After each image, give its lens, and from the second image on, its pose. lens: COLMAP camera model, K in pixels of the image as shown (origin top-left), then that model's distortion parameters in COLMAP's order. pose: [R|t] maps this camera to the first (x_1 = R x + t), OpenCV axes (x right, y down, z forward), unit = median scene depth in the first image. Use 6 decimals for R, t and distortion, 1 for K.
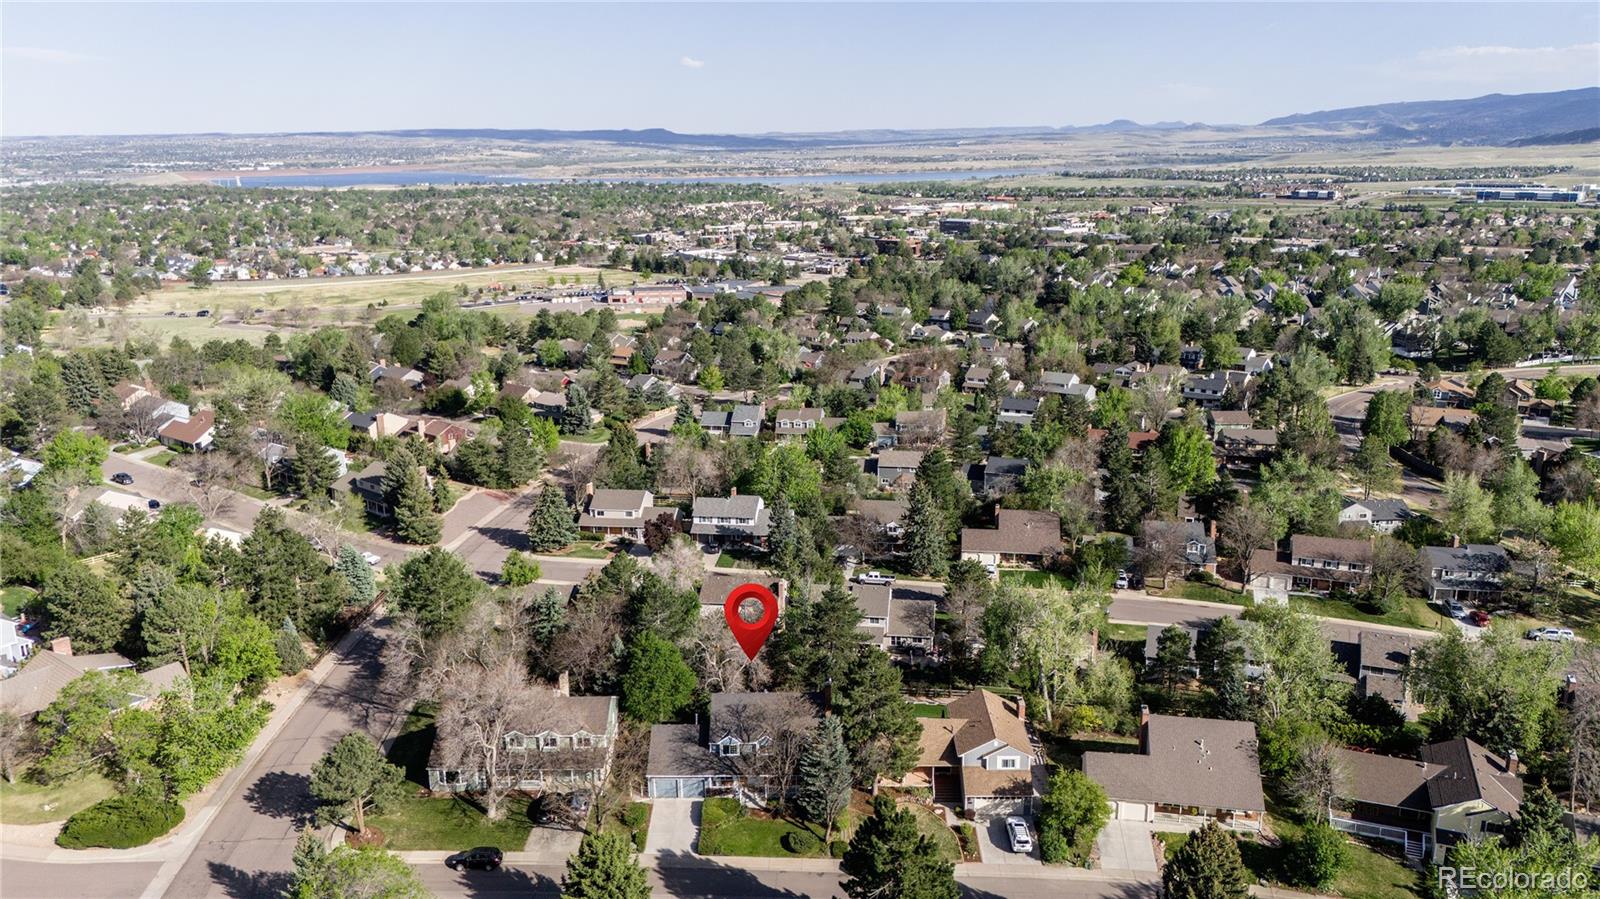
lens RADIAL K [[1159.5, 0, 800.0], [0, 1159.5, 449.5], [0, 0, 1]] dist [0.056523, -0.048157]
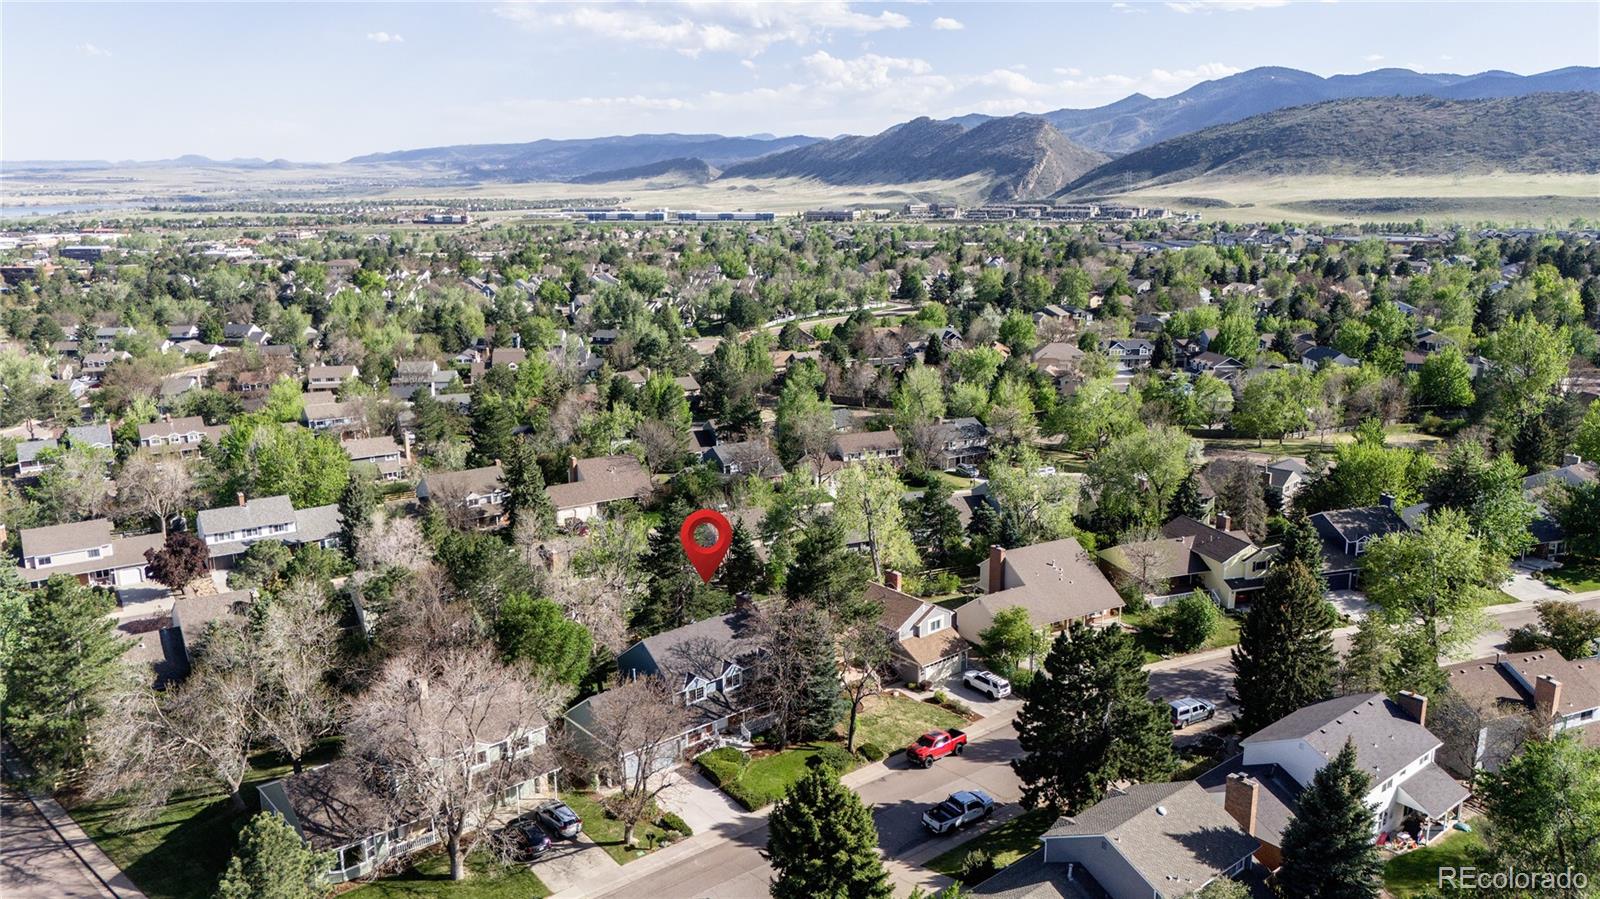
lens RADIAL K [[1169.6, 0, 800.0], [0, 1169.6, 449.5], [0, 0, 1]] dist [0.052377, -0.069700]
pose [[0.748512, -0.145038, 0.647066, -0.089840], [0.165671, 0.985745, 0.029307, 0.013966], [-0.642093, 0.085263, 0.761871, 0.057391]]
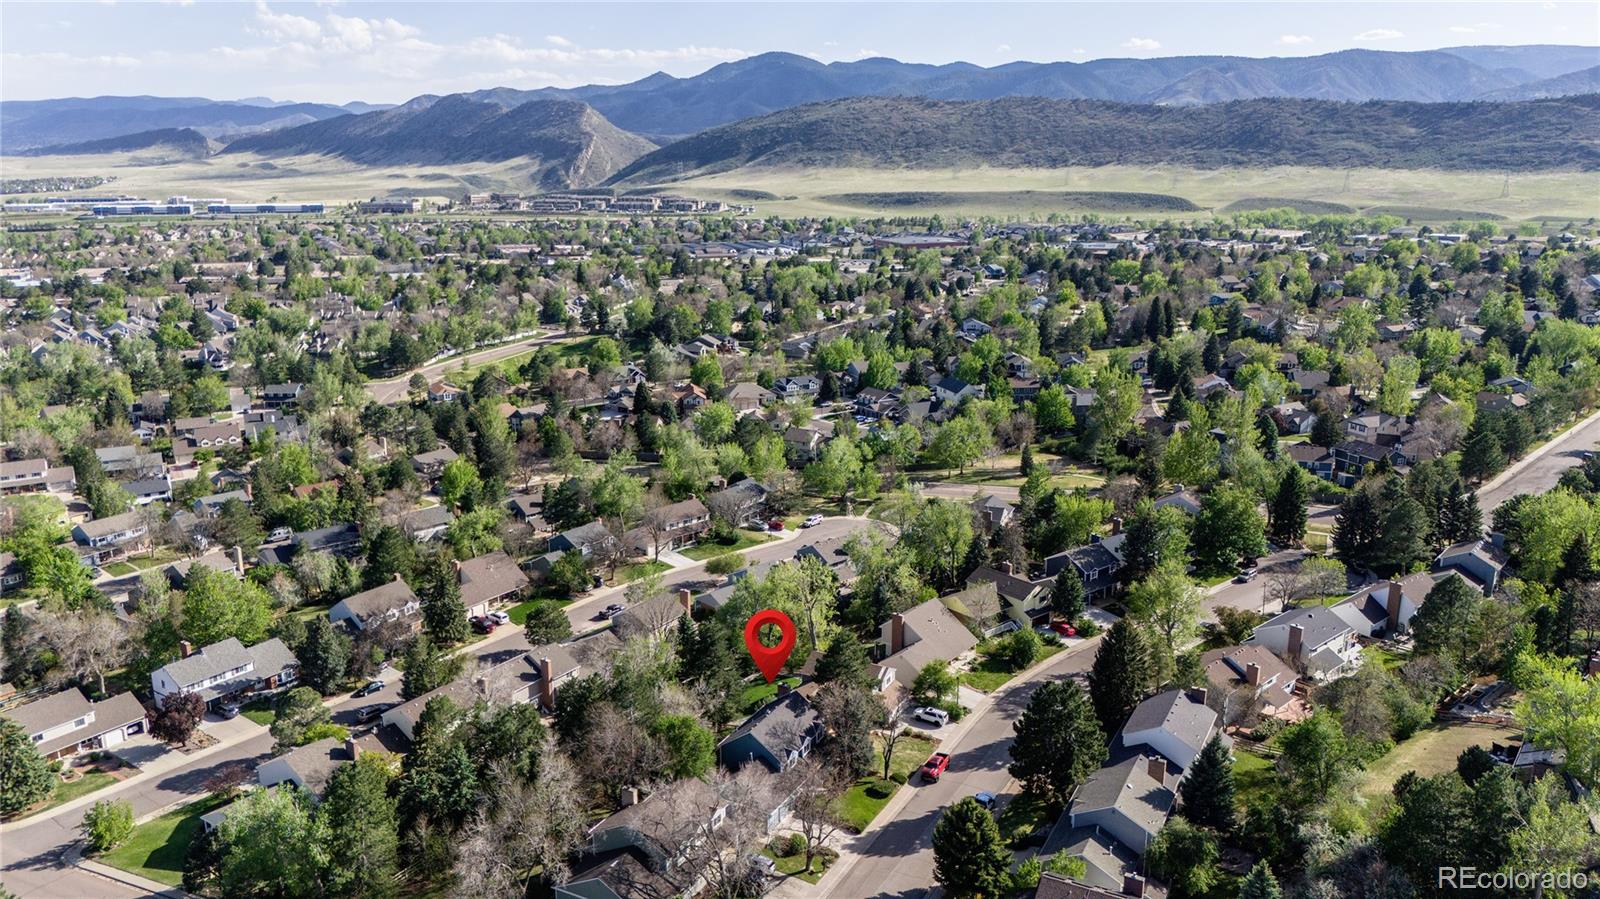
lens RADIAL K [[1169.6, 0, 800.0], [0, 1169.6, 449.5], [0, 0, 1]] dist [0.052377, -0.069700]
pose [[0.443101, -0.213431, 0.870694, -0.180901], [0.219229, 0.967554, 0.125608, -0.034505], [-0.869253, 0.135224, 0.475515, 0.068784]]
